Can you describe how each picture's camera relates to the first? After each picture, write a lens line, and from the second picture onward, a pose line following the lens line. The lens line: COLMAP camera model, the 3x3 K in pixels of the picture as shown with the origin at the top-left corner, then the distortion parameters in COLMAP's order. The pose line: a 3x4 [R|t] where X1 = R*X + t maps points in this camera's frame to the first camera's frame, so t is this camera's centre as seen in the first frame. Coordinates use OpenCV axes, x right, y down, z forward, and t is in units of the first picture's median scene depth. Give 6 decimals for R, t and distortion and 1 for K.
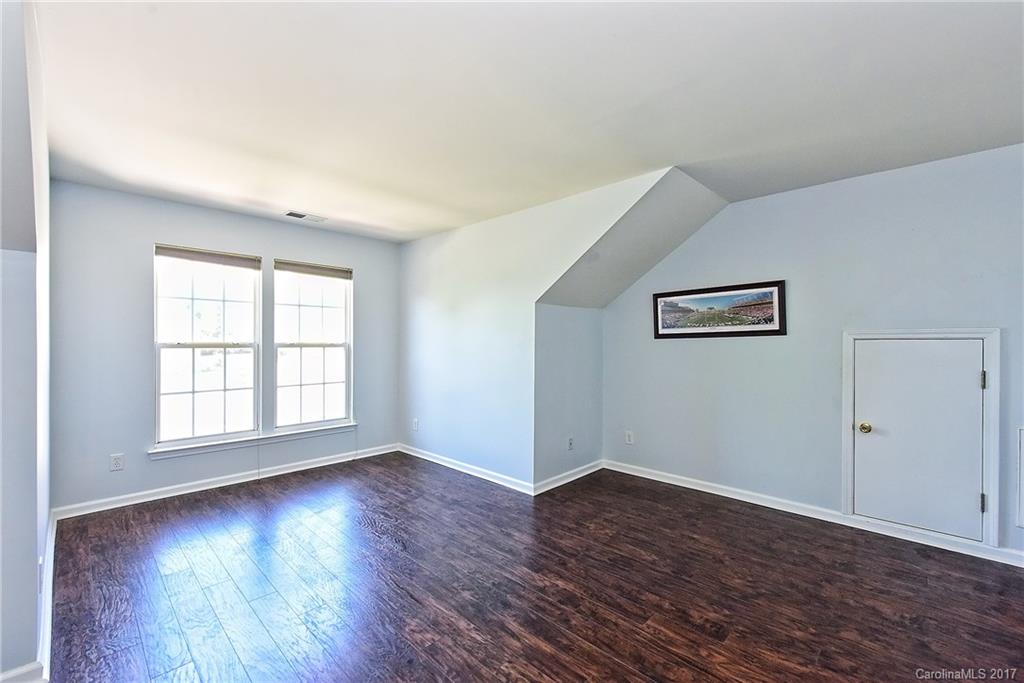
lens RADIAL K [[426.7, 0, 521.2], [0, 426.7, 342.6], [0, 0, 1]] dist [0.001444, -0.000091]
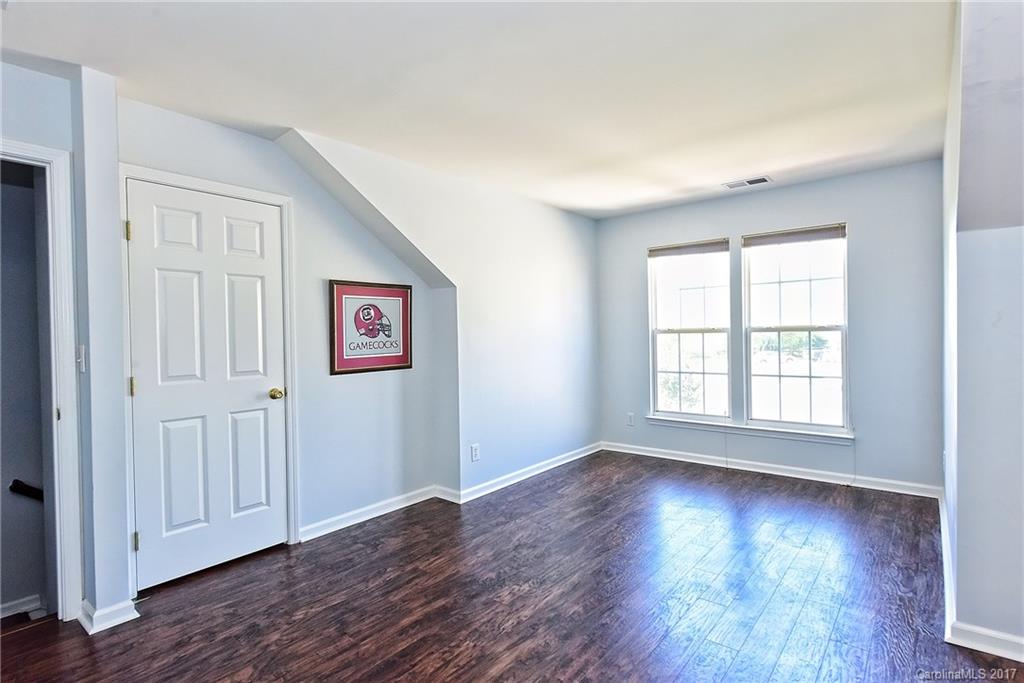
lens RADIAL K [[517.0, 0, 519.1], [0, 517.0, 340.4], [0, 0, 1]] dist [0.002569, -0.000130]
pose [[0.070560, 0.013143, -0.997421, 0.513437], [0.022342, 0.999642, 0.014753, 0.001934], [0.997257, -0.023325, 0.070241, 0.442517]]
